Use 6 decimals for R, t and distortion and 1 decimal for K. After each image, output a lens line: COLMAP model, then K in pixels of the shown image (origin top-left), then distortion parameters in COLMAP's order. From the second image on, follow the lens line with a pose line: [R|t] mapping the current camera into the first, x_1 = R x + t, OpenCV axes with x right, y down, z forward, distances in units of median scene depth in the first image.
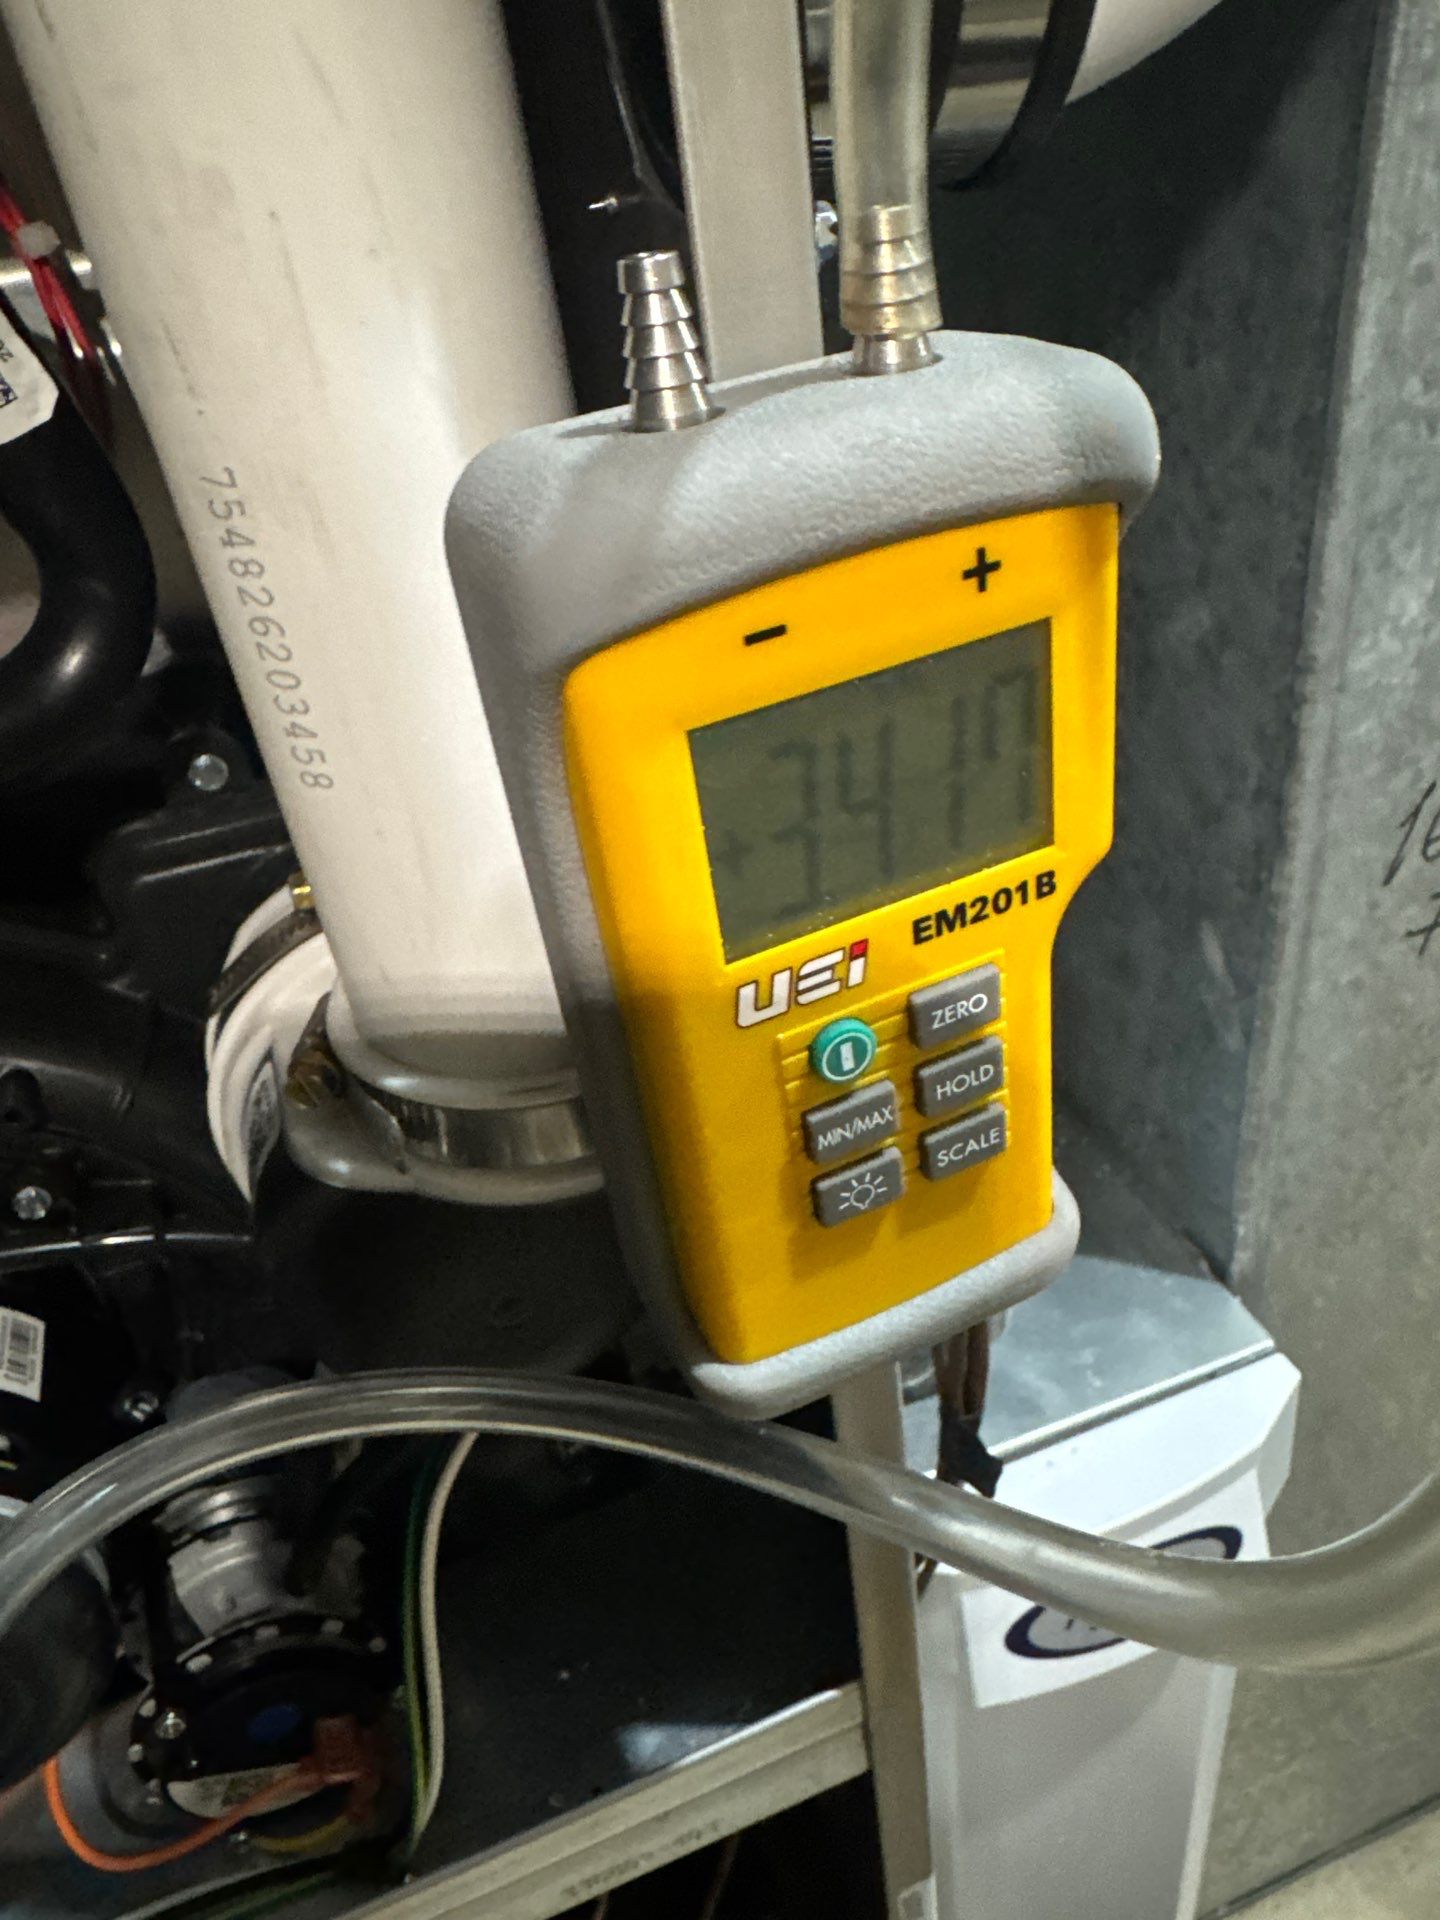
lens RADIAL K [[1437.1, 0, 720.0], [0, 1437.1, 960.0], [0, 0, 1]] dist [0.017500, -0.000593]
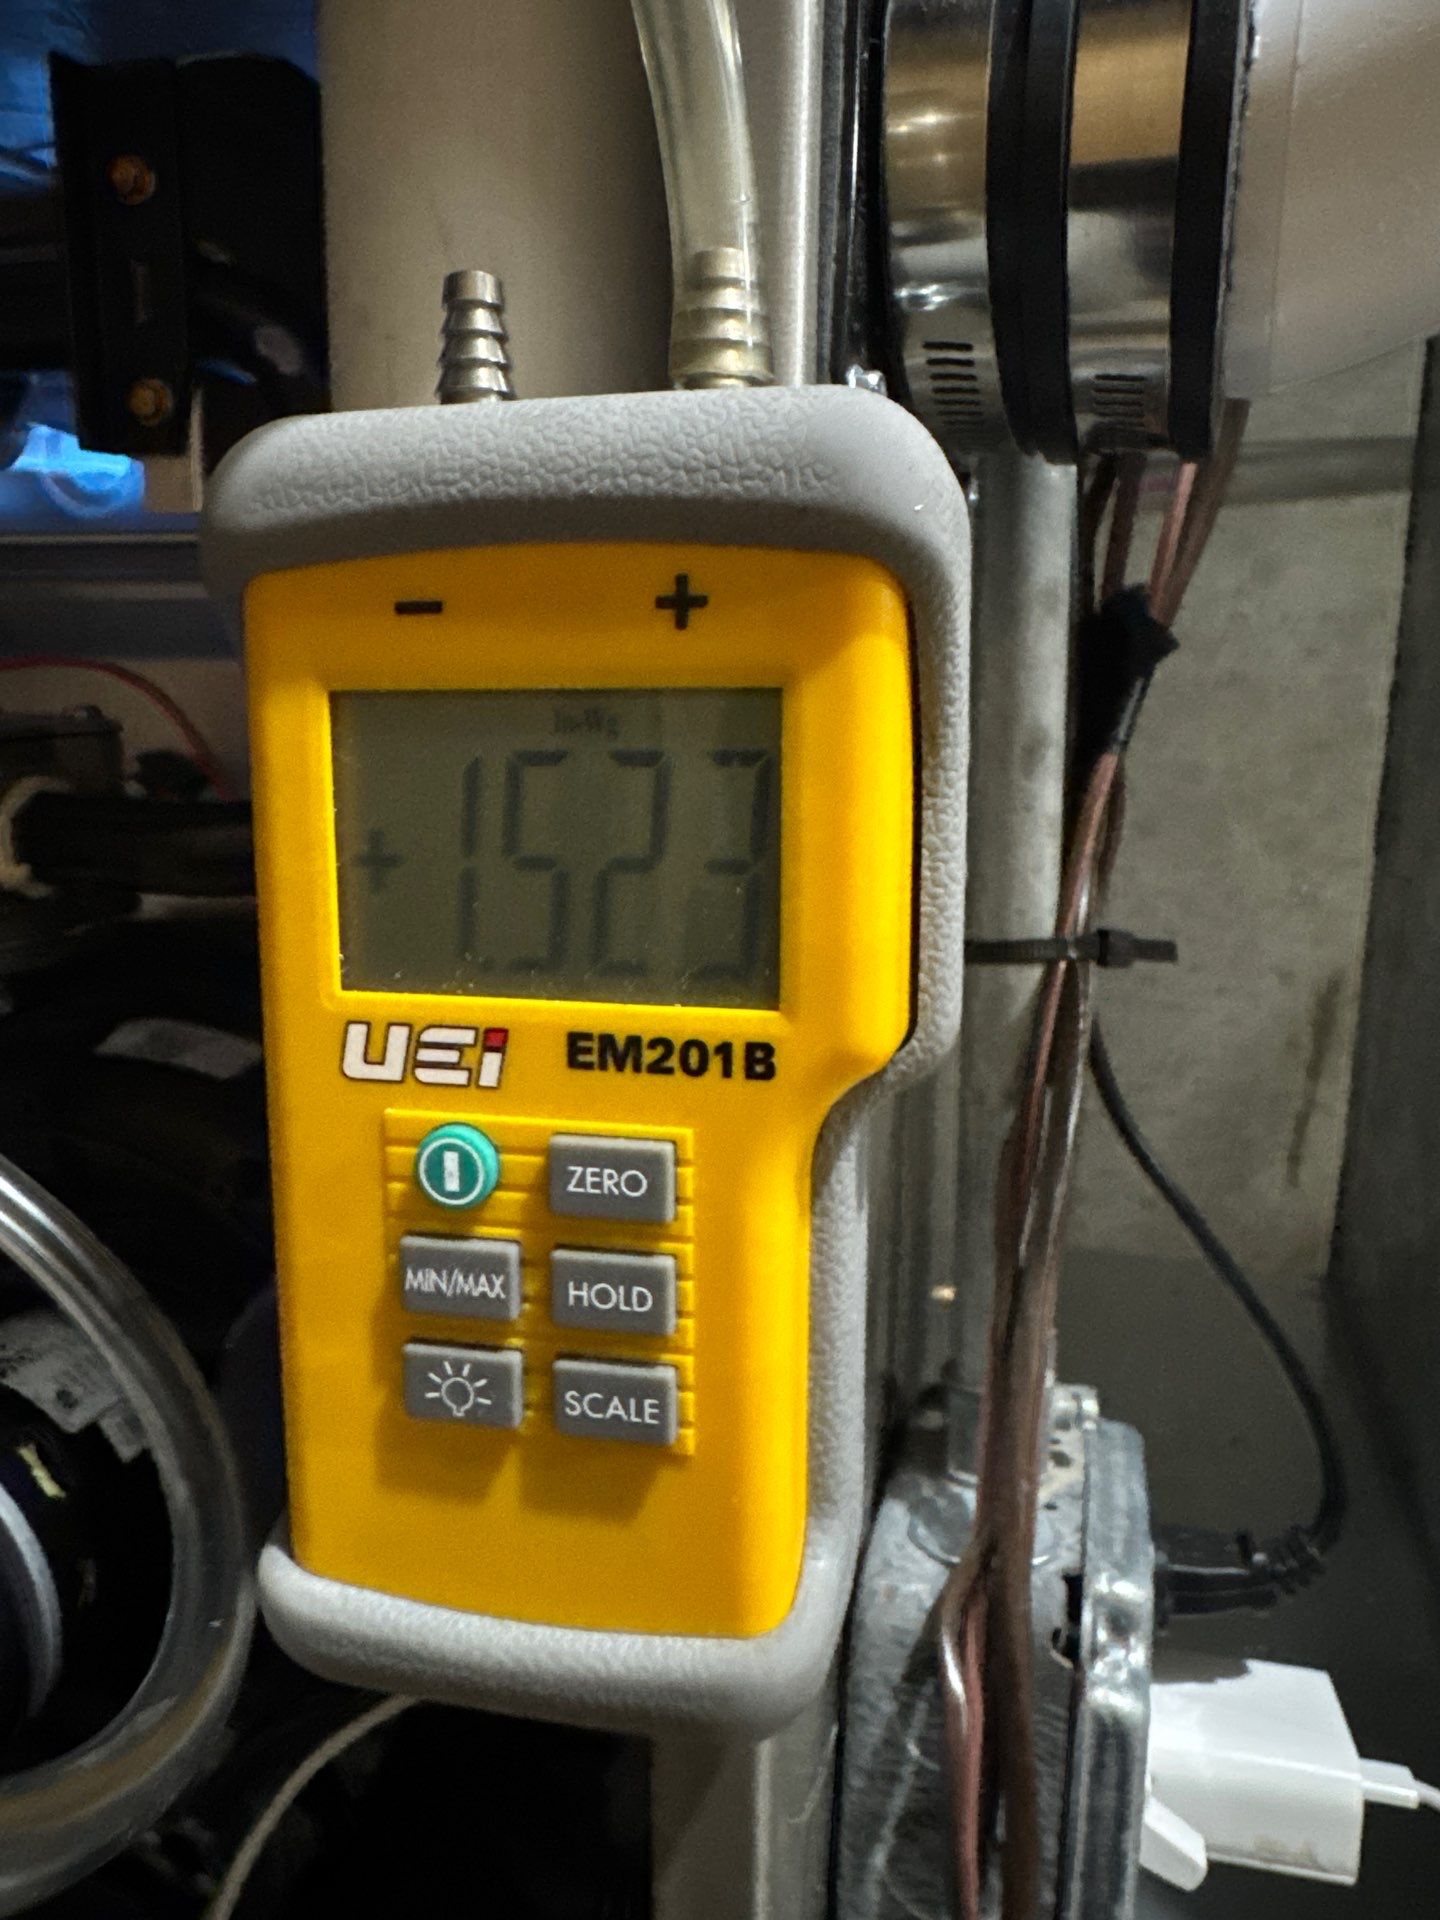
lens RADIAL K [[1437.1, 0, 720.0], [0, 1437.1, 960.0], [0, 0, 1]] dist [0.017500, -0.000593]
pose [[0.771731, 0.224799, -0.594892, 0.657340], [-0.433931, 0.869982, -0.234171, 0.087605], [0.464904, 0.438859, 0.768939, 0.400077]]
